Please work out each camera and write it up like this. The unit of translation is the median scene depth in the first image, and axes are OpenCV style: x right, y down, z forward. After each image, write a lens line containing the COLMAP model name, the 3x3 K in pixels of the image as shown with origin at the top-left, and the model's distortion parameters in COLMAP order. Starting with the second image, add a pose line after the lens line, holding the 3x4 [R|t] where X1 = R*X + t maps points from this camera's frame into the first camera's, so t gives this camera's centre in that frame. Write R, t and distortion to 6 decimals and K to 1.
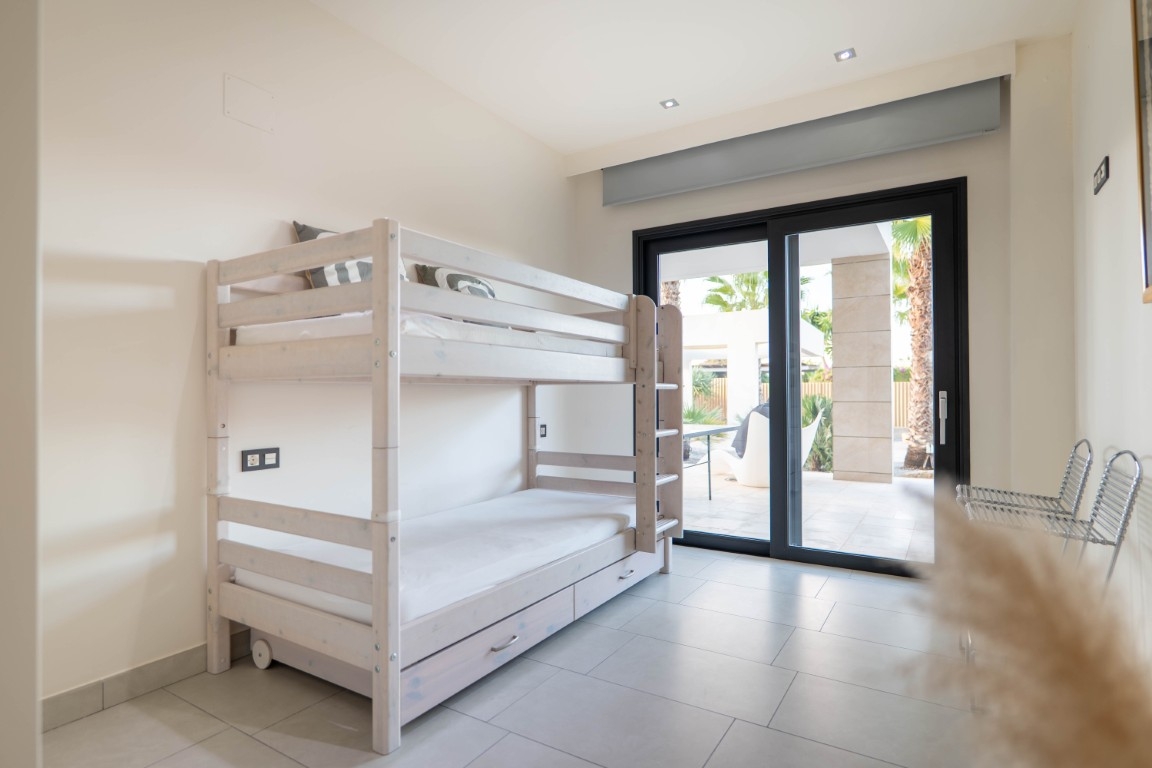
lens RADIAL K [[602.9, 0, 573.0], [0, 602.9, 387.4], [0, 0, 1]] dist [-0.007381, 0.001258]
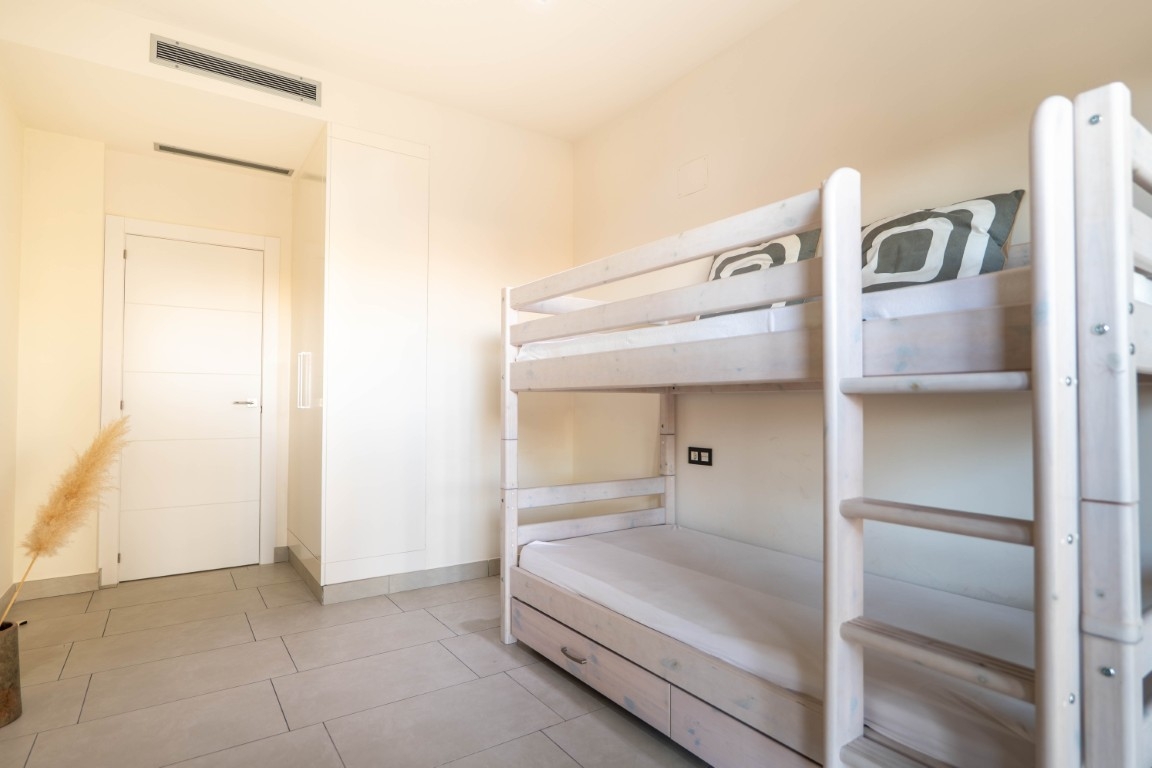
lens RADIAL K [[602.9, 0, 573.4], [0, 602.9, 389.1], [0, 0, 1]] dist [-0.007381, 0.001258]
pose [[-0.400477, -0.018735, -0.916115, 0.727922], [0.012832, 0.999578, -0.026052, 0.011082], [0.916217, -0.022189, -0.400068, 1.272190]]
